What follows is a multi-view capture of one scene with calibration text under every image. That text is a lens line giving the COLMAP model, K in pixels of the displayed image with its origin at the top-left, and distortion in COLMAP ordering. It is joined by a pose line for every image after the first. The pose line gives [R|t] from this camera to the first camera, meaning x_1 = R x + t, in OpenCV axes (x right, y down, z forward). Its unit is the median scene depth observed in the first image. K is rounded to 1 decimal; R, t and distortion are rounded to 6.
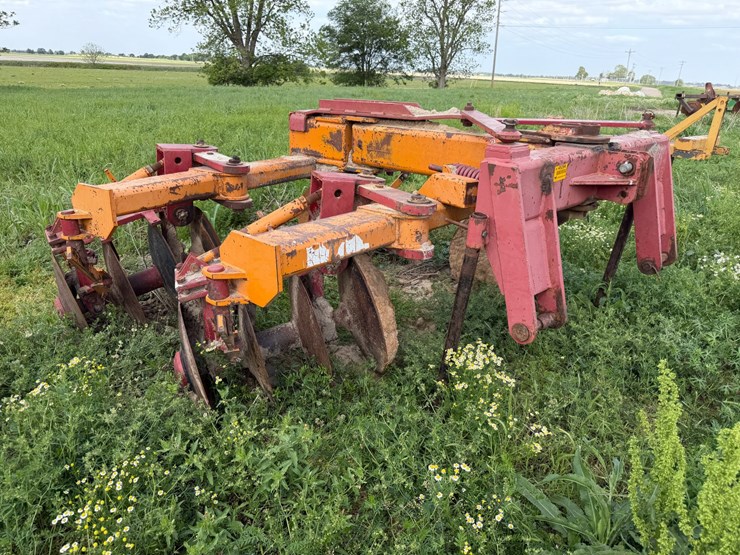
lens RADIAL K [[545.8, 0, 378.9], [0, 545.8, 276.2], [0, 0, 1]] dist [0.173842, -0.338253]
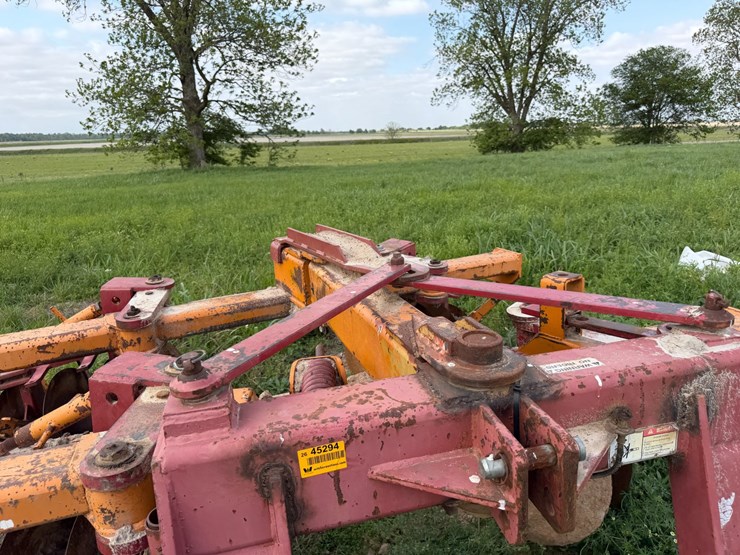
lens RADIAL K [[542.9, 0, 375.0], [0, 542.9, 277.5], [0, 0, 1]] dist [0.066108, -0.100006]
pose [[0.871052, 0.061907, -0.487274, 0.406082], [-0.107904, 0.991910, -0.066869, -0.218448], [0.479192, 0.110825, 0.870685, 0.408908]]
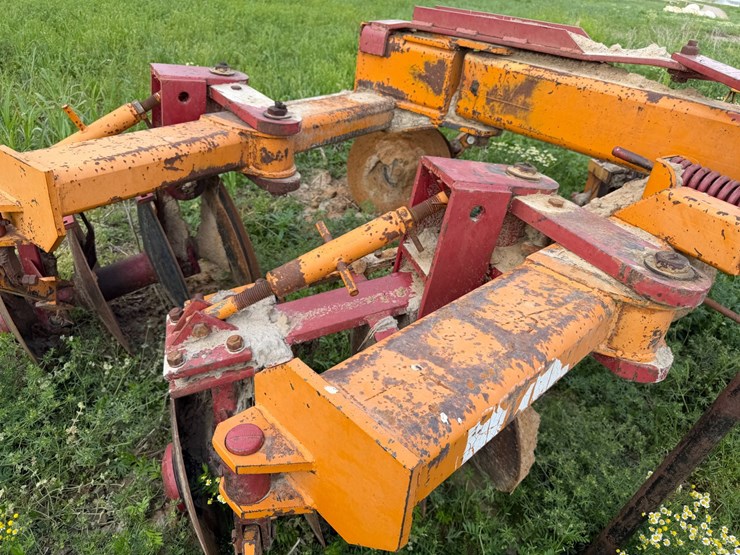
lens RADIAL K [[550.0, 0, 379.5], [0, 550.0, 279.9], [0, 0, 1]] dist [0.062350, -0.109694]
pose [[0.995670, 0.092354, -0.010605, -0.116897], [-0.089193, 0.981226, 0.170996, -0.127638], [0.026198, -0.169310, 0.985215, 0.356090]]
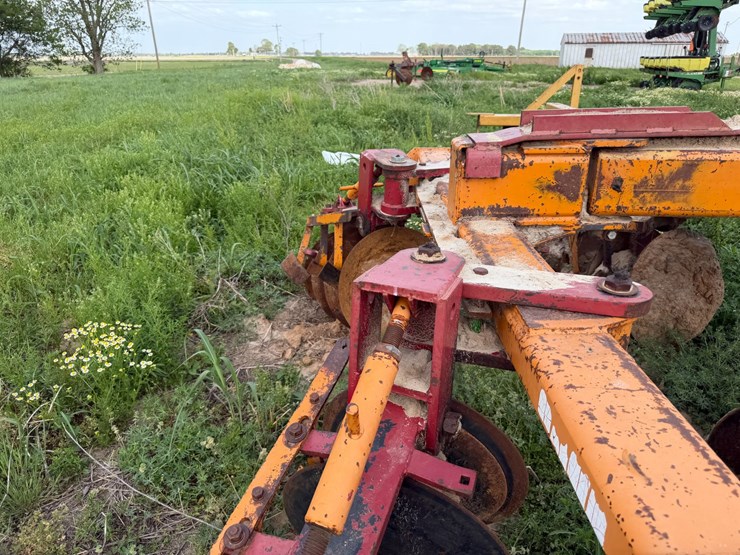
lens RADIAL K [[538.0, 0, 370.0], [0, 538.0, 277.5], [0, 0, 1]] dist [0.001544, -0.005179]
pose [[0.827362, -0.260557, 0.497577, -0.572739], [0.234685, 0.965220, 0.115209, -0.277901], [-0.510289, 0.021455, 0.859735, 0.662013]]
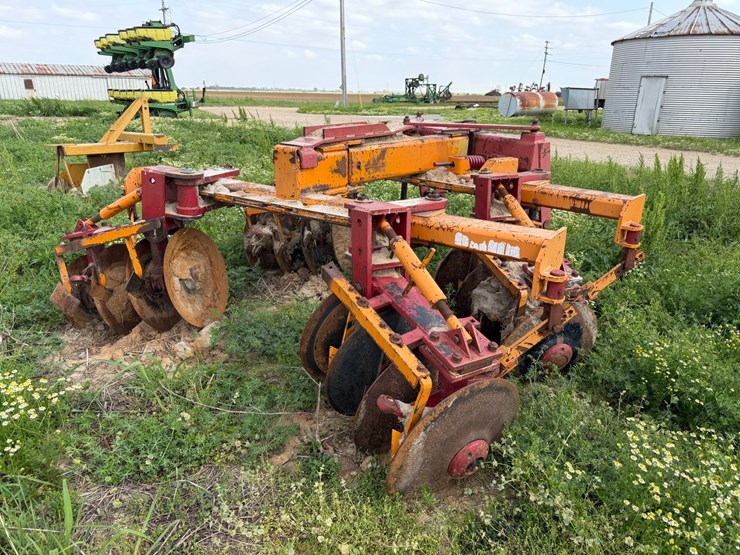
lens RADIAL K [[565.8, 0, 370.0], [0, 565.8, 277.5], [0, 0, 1]] dist [-0.023526, -0.004022]
pose [[0.042099, -0.358240, 0.932680, -1.120669], [0.329347, 0.886307, 0.325563, -0.400058], [-0.943270, 0.293470, 0.155298, 0.898514]]
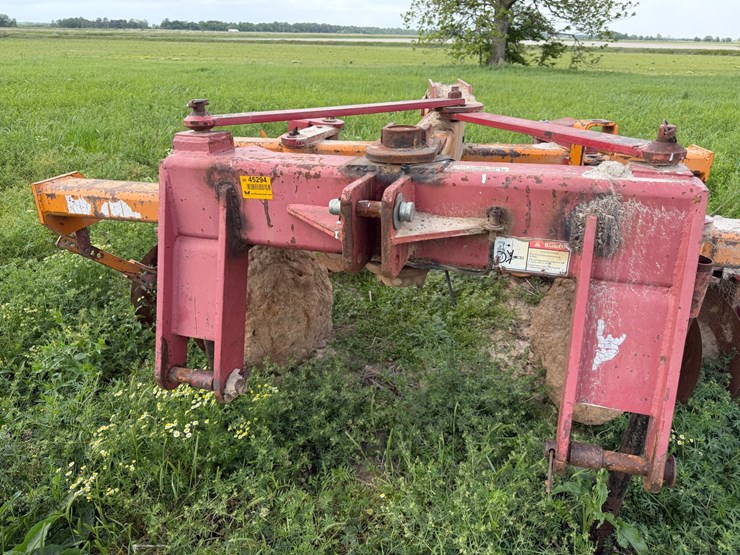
lens RADIAL K [[534.1, 0, 370.0], [0, 534.1, 277.5], [0, 0, 1]] dist [0.054450, -0.051150]
pose [[0.483415, 0.327343, -0.811885, 0.660042], [-0.301730, 0.932926, 0.196489, -0.175486], [0.821748, 0.149984, 0.549759, 0.534460]]
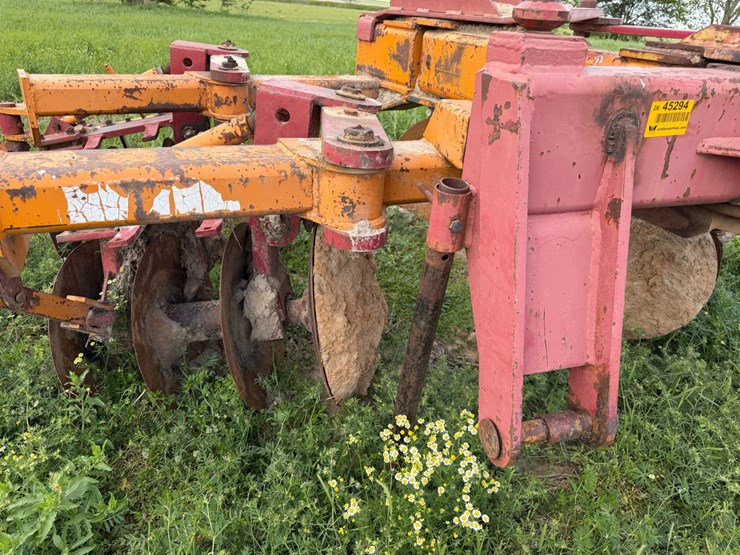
lens RADIAL K [[550.9, 0, 370.0], [0, 550.9, 277.5], [0, 0, 1]] dist [0.035402, -0.047326]
pose [[0.907260, 0.218299, -0.359478, 0.205439], [-0.189123, 0.975208, 0.114898, -0.048584], [0.375647, -0.036257, 0.926053, 0.348774]]
